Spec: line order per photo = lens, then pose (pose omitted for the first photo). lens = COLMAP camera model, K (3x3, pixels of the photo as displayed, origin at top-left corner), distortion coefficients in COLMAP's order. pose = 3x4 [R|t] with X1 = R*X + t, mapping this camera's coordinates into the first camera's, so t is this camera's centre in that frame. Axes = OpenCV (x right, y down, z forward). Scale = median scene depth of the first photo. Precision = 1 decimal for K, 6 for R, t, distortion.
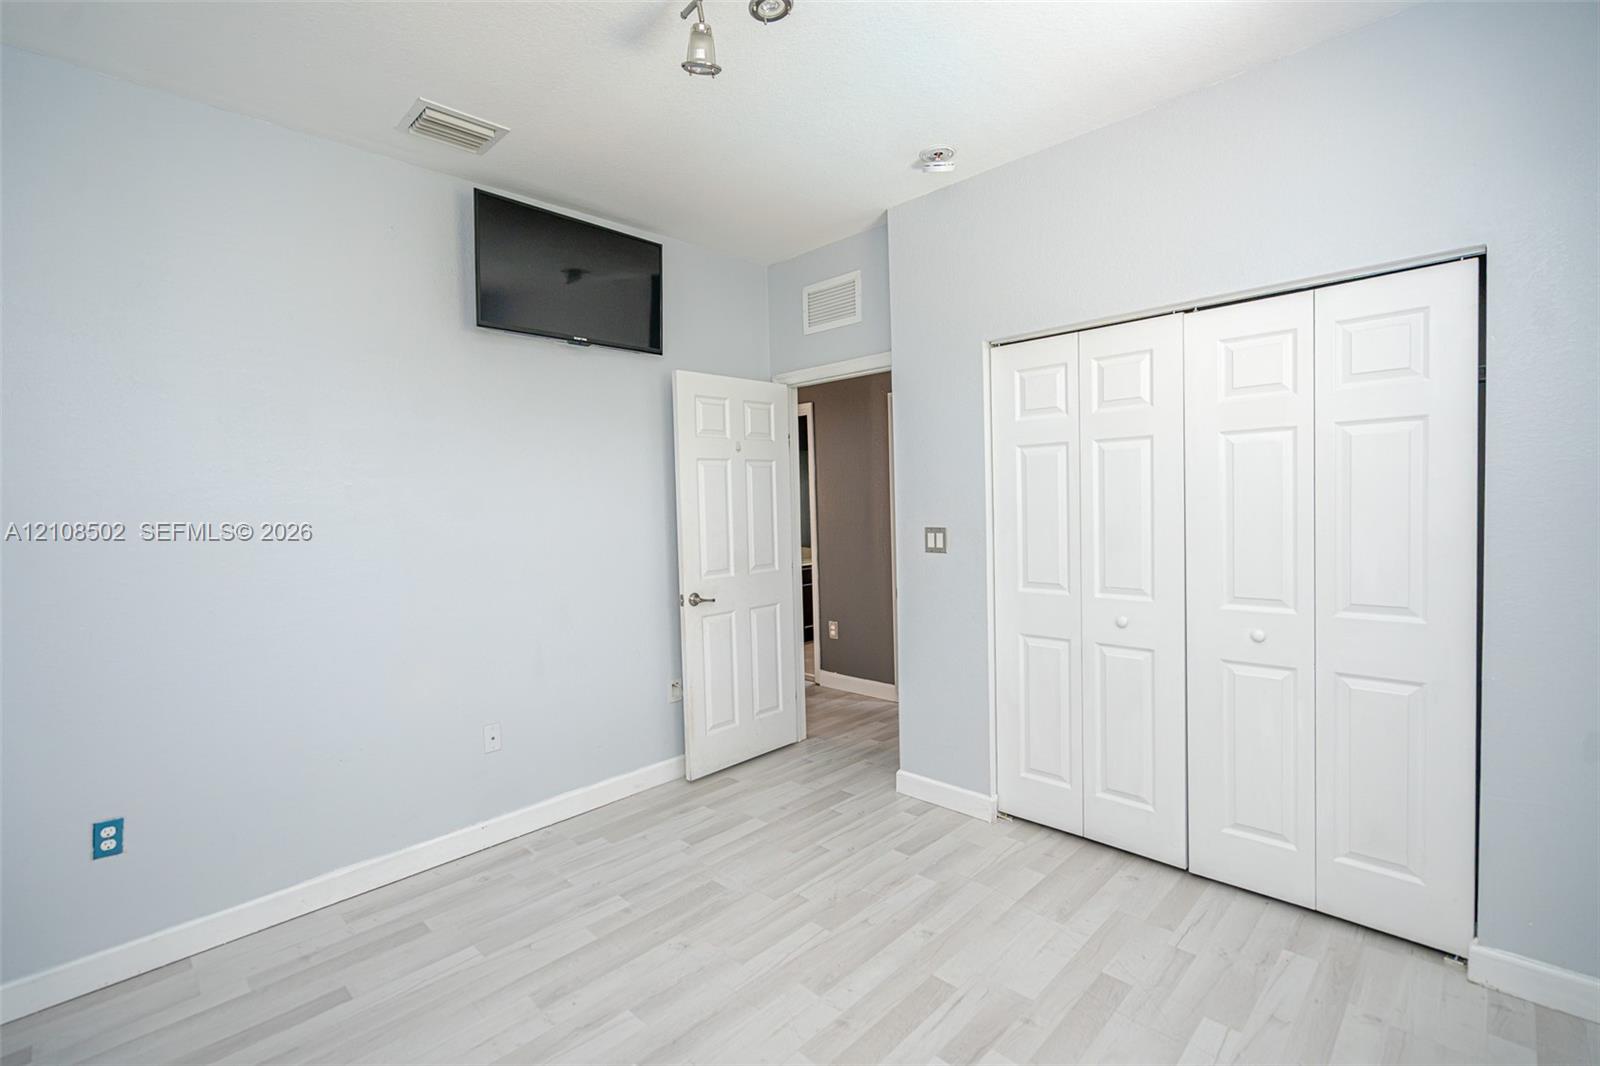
lens RADIAL K [[706.8, 0, 798.7], [0, 706.8, 525.5], [0, 0, 1]] dist [-0.009580, -0.000040]
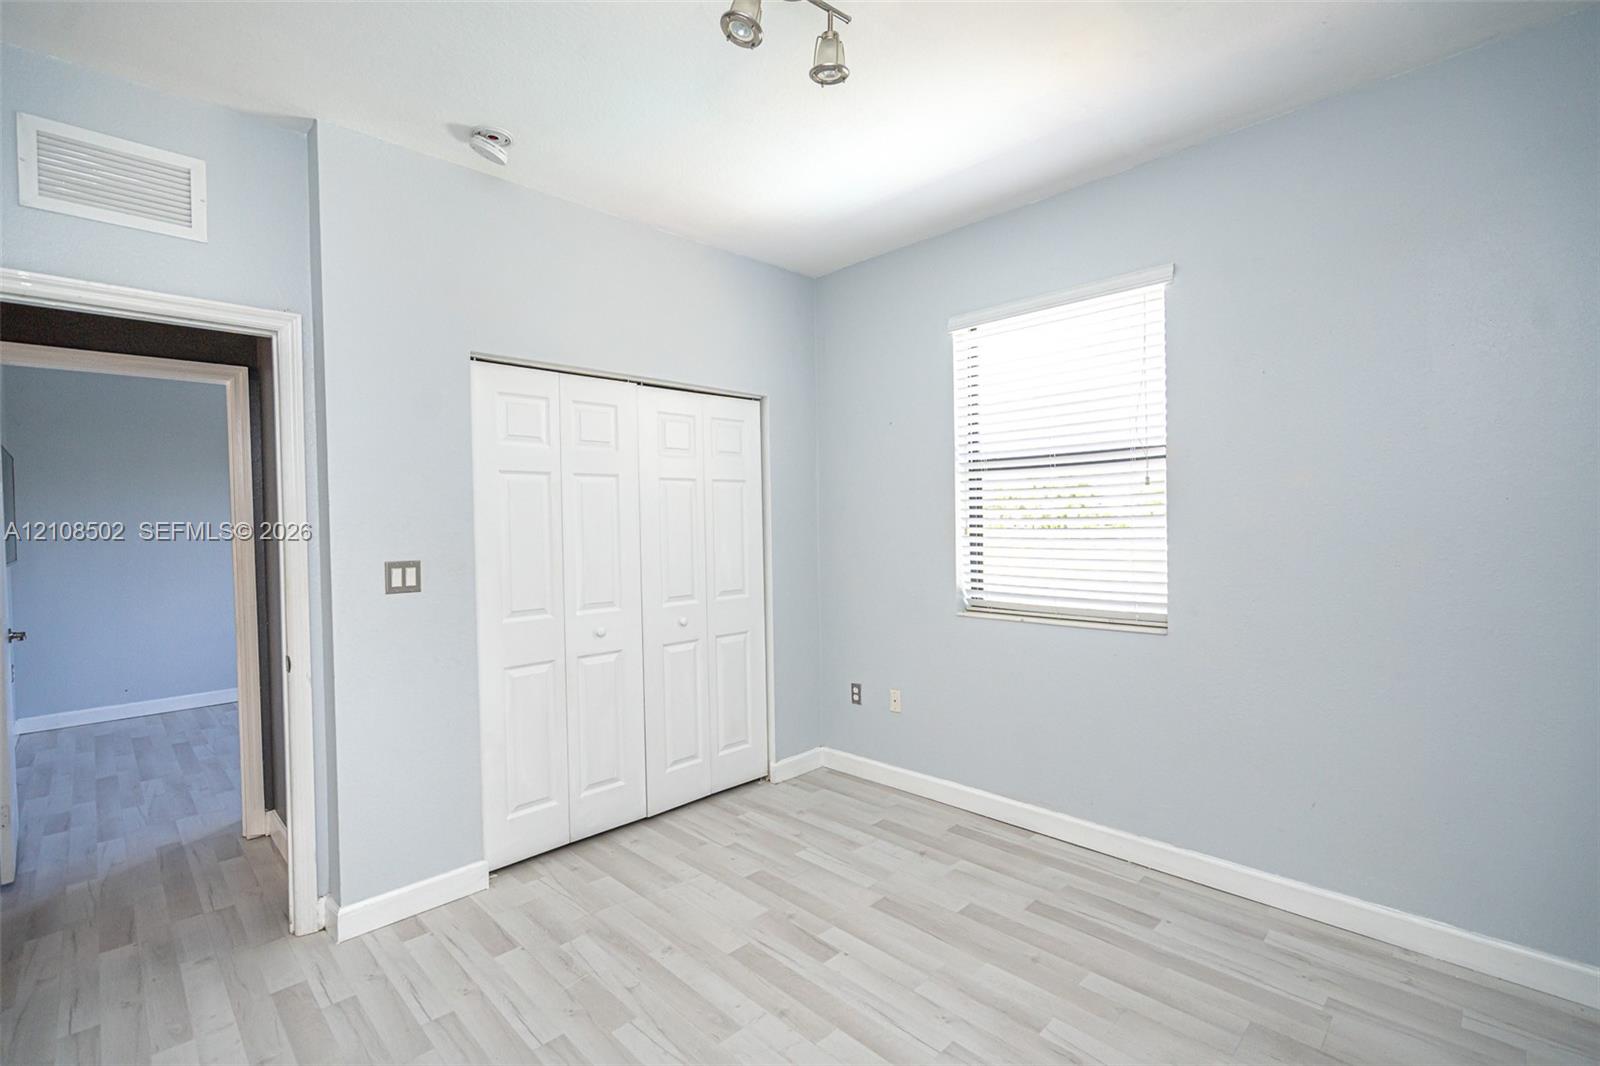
lens RADIAL K [[706.8, 0, 798.7], [0, 706.8, 525.5], [0, 0, 1]] dist [-0.009580, -0.000040]
pose [[0.018319, 0.022416, 0.999581, -0.694420], [0.053406, 0.998299, -0.023366, 0.006282], [-0.998405, 0.053811, 0.017090, 0.638483]]
